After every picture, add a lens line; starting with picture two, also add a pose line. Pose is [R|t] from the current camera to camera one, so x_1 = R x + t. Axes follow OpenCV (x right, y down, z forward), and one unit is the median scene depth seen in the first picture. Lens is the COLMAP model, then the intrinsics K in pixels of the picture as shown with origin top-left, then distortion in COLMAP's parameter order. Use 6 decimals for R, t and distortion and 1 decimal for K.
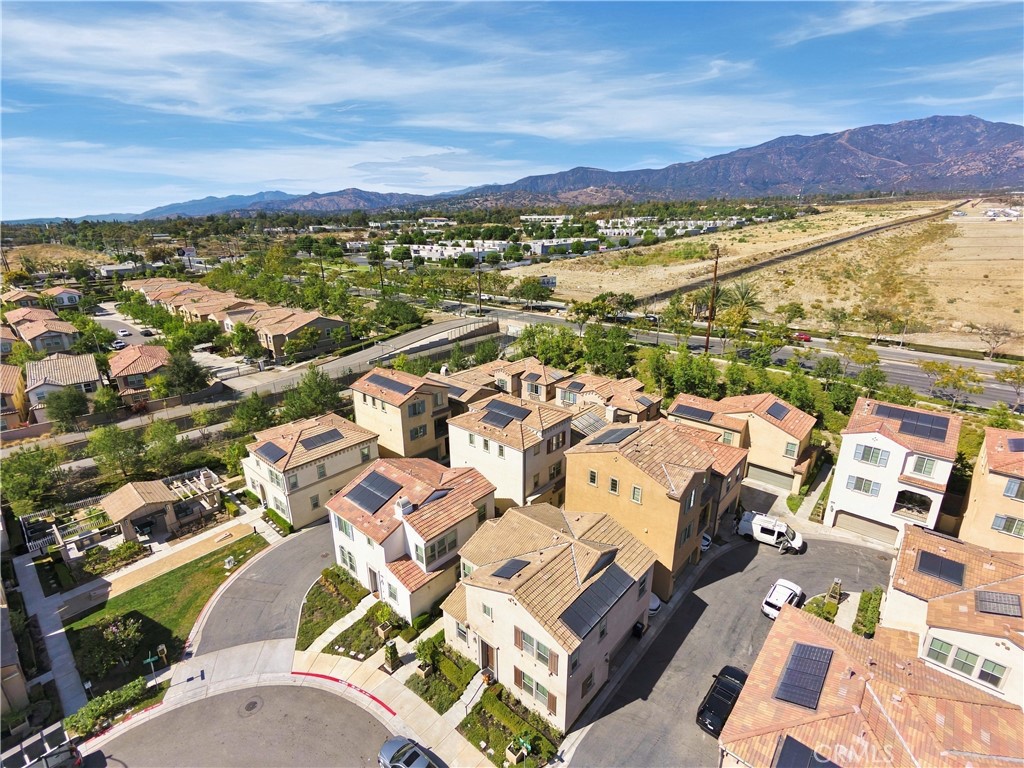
lens RADIAL K [[491.6, 0, 513.7], [0, 491.6, 387.5], [0, 0, 1]] dist [-0.000347, 0.001958]
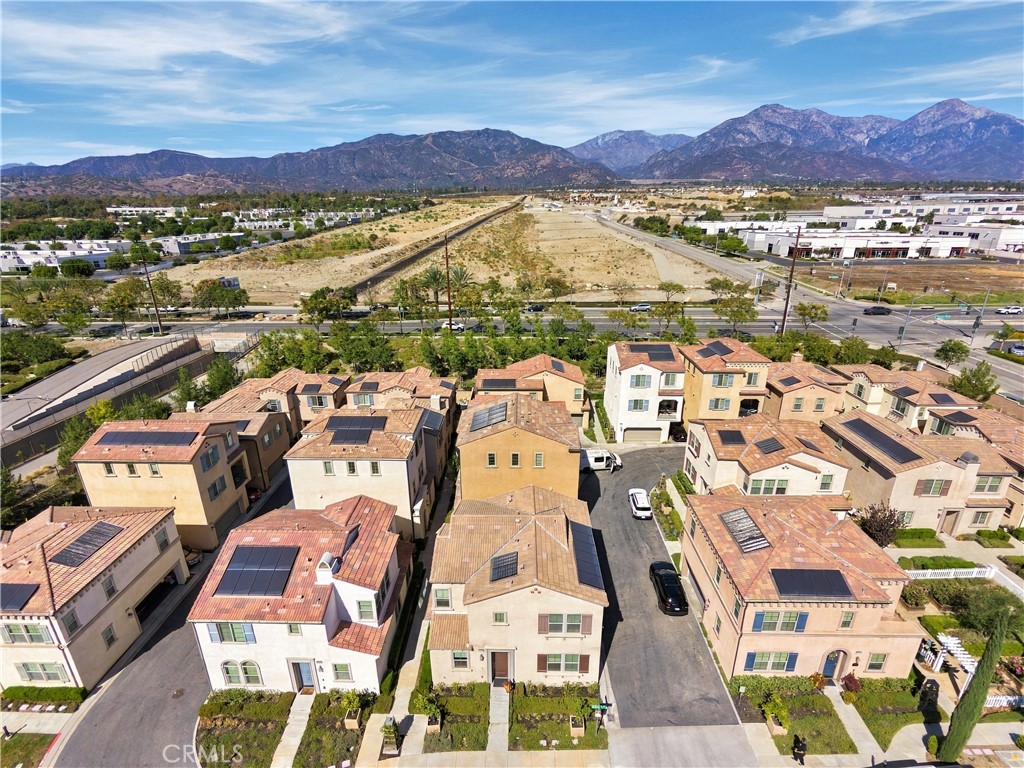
lens RADIAL K [[491.6, 0, 511.3], [0, 491.6, 381.2], [0, 0, 1]] dist [-0.000347, 0.001958]
pose [[0.767443, -0.215766, 0.603719, -0.249077], [0.213573, 0.973921, 0.076582, -0.029085], [-0.604498, 0.070166, 0.793510, 0.096397]]
